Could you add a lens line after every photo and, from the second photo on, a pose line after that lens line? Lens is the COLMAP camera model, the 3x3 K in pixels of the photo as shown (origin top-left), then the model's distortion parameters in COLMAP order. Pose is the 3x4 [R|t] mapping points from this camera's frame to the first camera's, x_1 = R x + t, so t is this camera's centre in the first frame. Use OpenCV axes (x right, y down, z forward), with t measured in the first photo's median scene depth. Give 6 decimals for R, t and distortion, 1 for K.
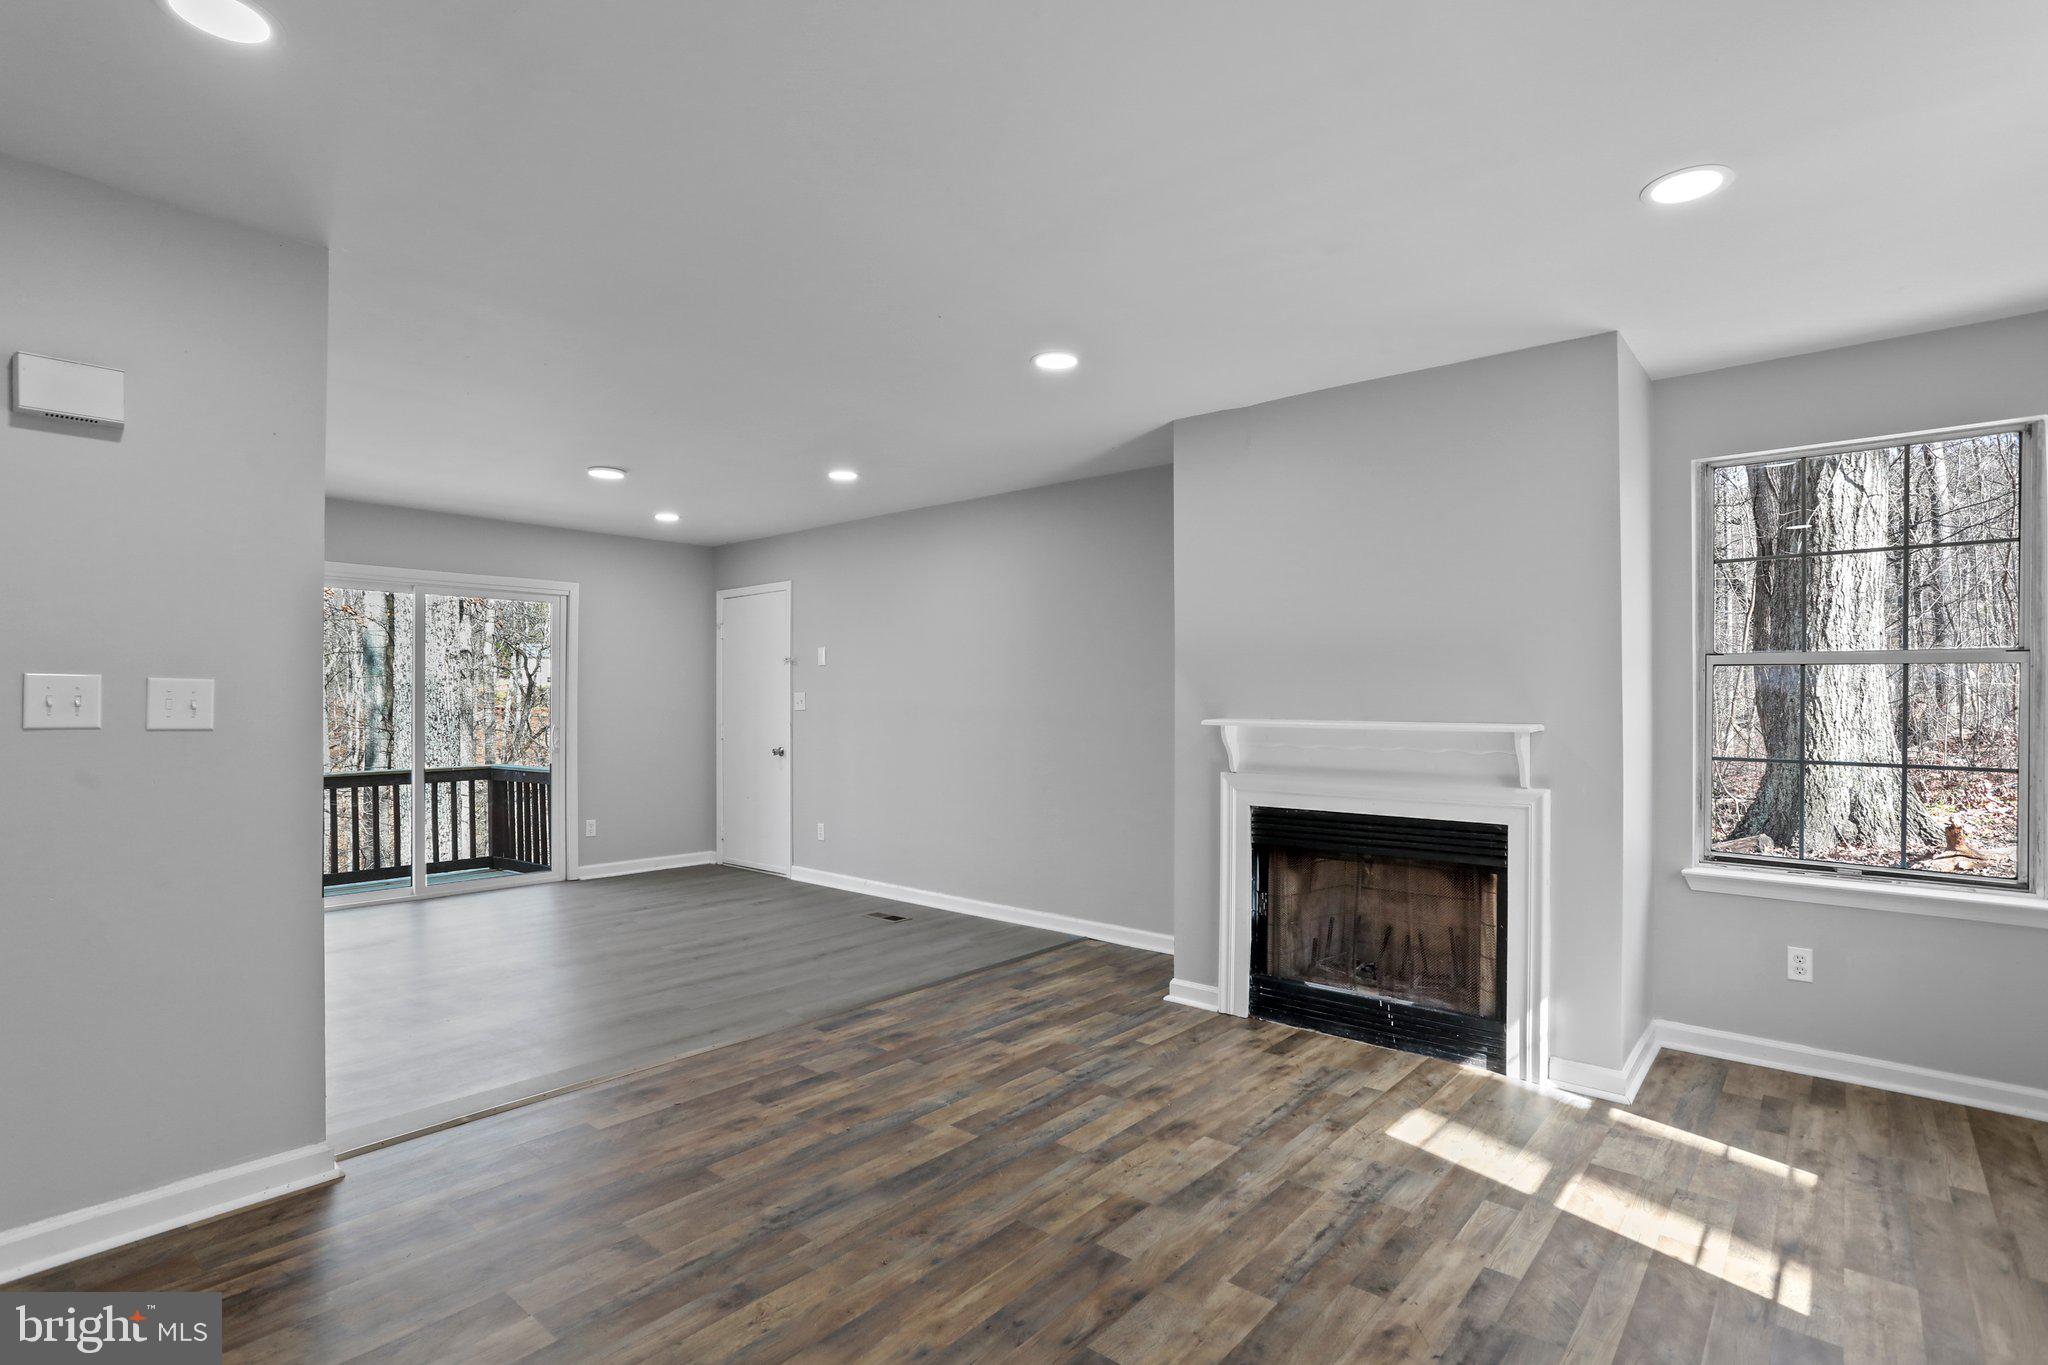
lens RADIAL K [[1000.1, 0, 1024.0], [0, 1000.1, 685.0], [0, 0, 1]] dist [-0.031547, 0.013087]
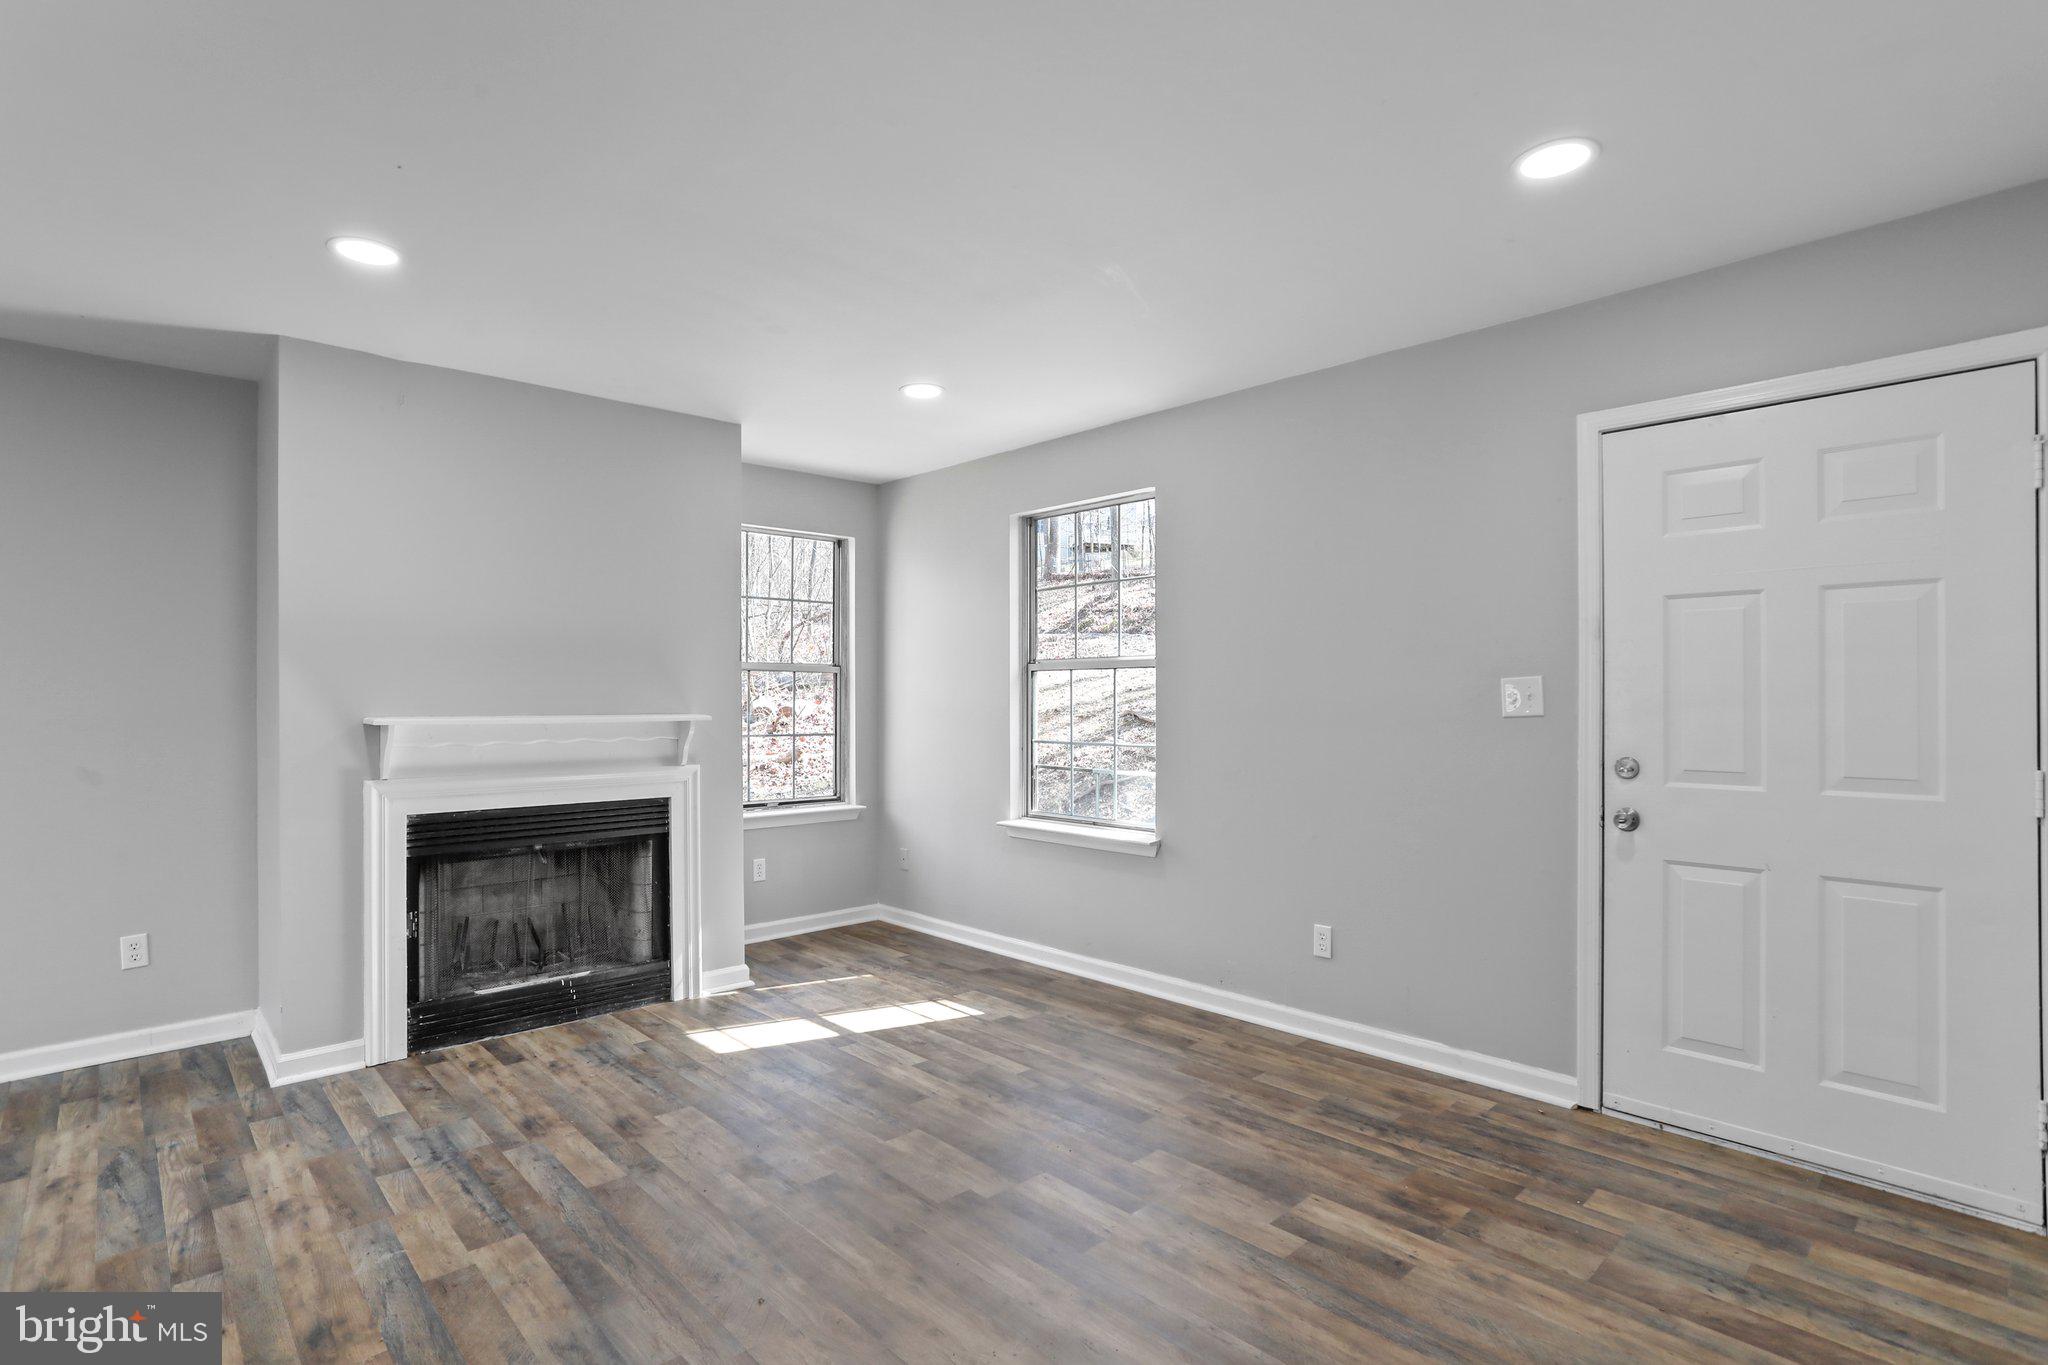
lens RADIAL K [[1000.1, 0, 1024.1], [0, 1000.1, 685.7], [0, 0, 1]] dist [-0.031547, 0.013087]
pose [[0.101282, 0.008438, 0.994822, -0.713783], [-0.013779, 0.999880, -0.007078, 0.007596], [-0.994762, -0.012991, 0.101387, 0.459009]]
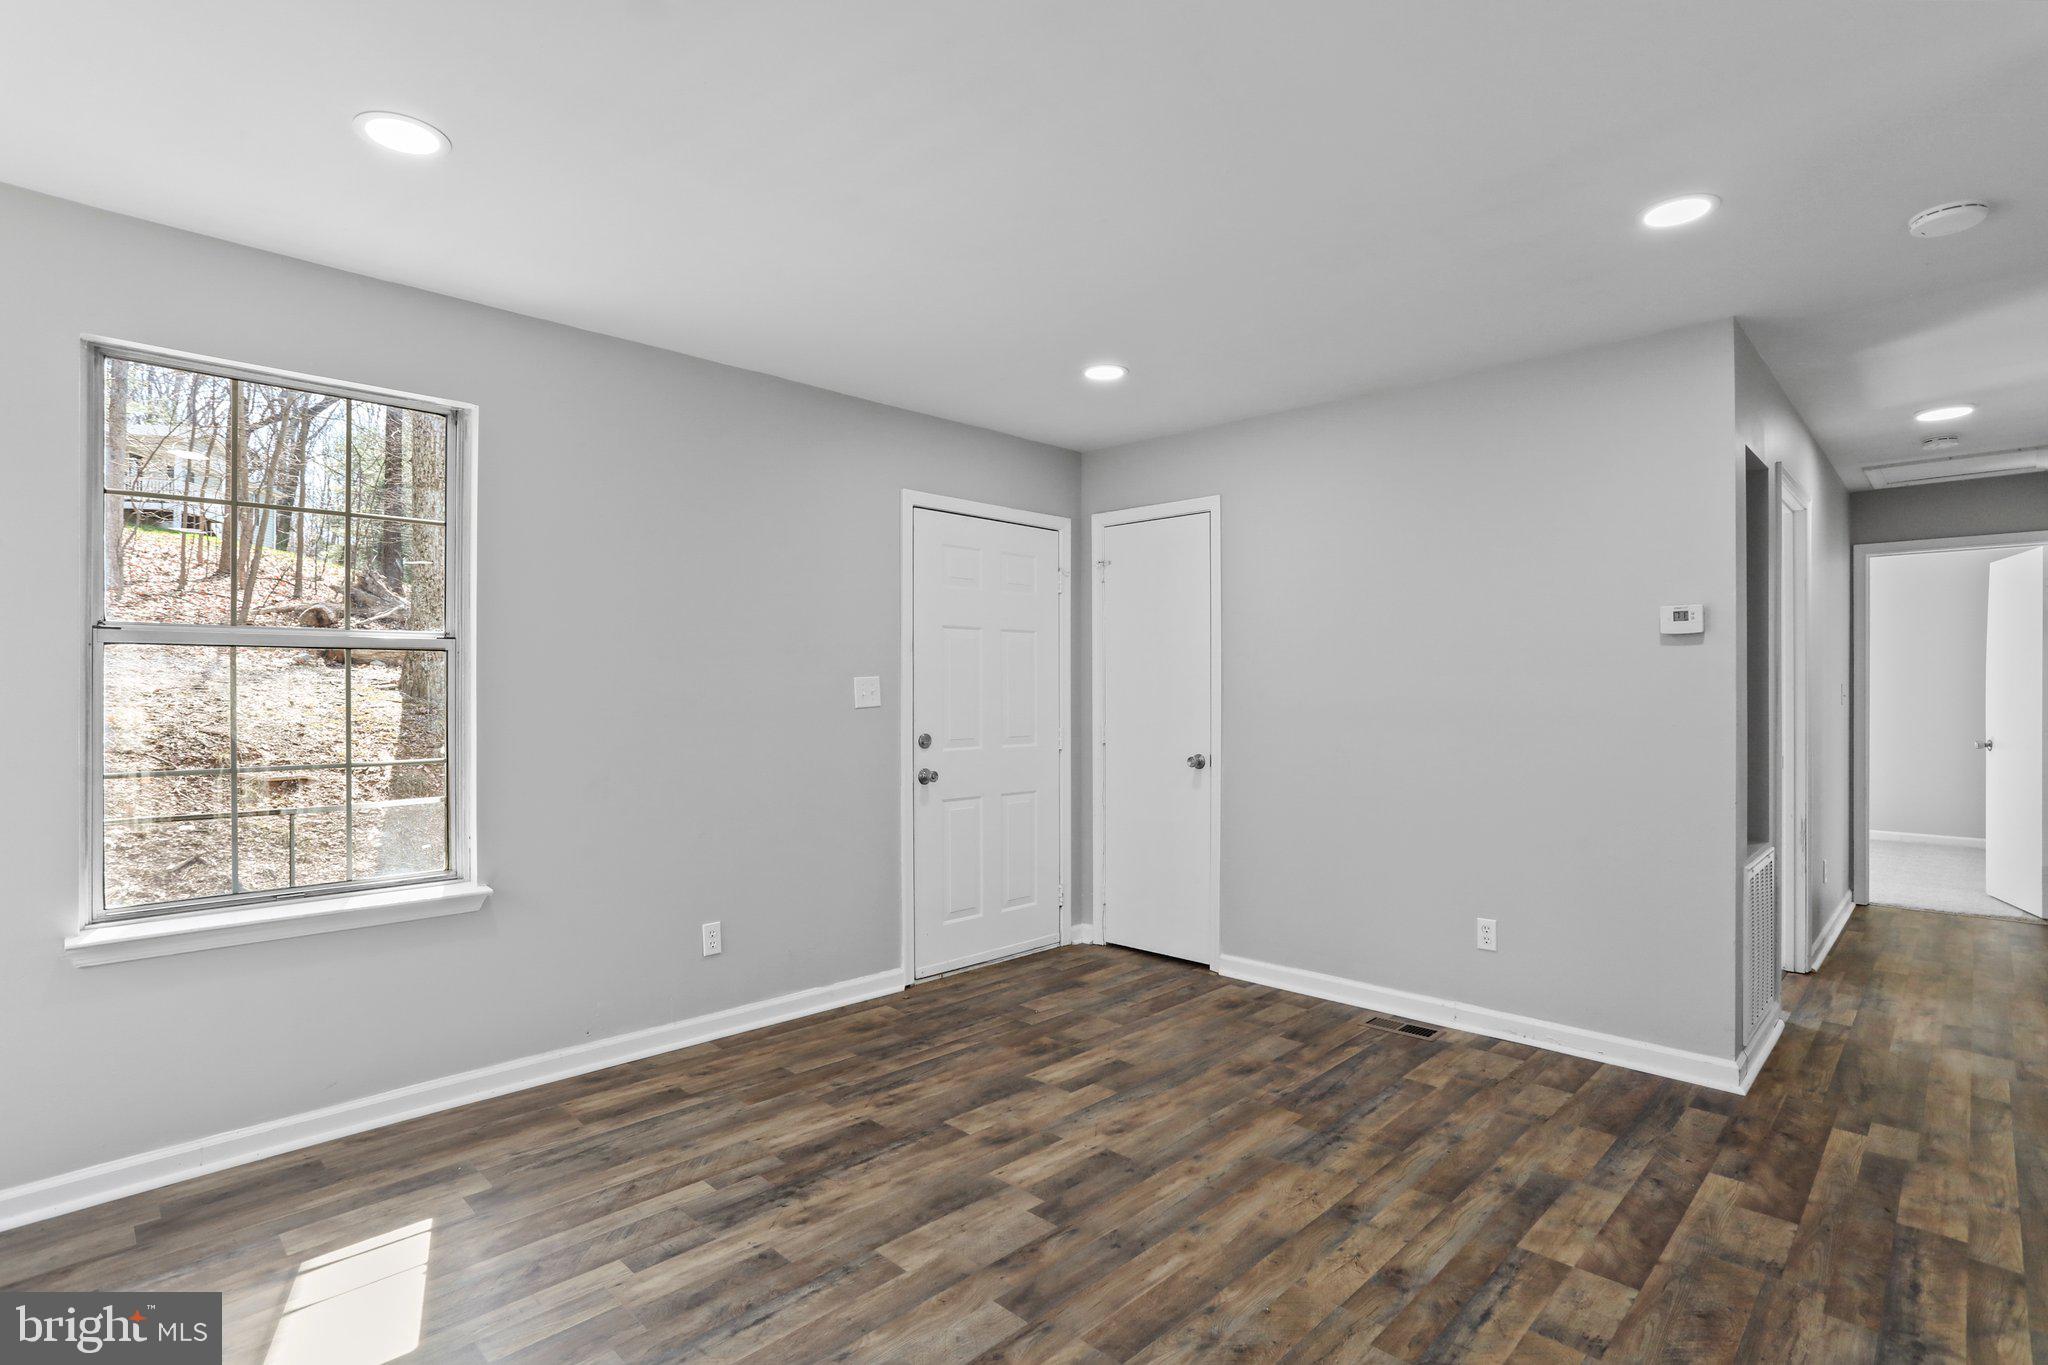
lens RADIAL K [[1000.1, 0, 1025.7], [0, 1000.1, 690.5], [0, 0, 1]] dist [-0.031547, 0.013087]
pose [[-0.997495, -0.003437, 0.070660, 0.011633], [-0.004580, 0.999861, -0.016022, 0.021865], [-0.070595, -0.016306, -0.997372, 1.320969]]
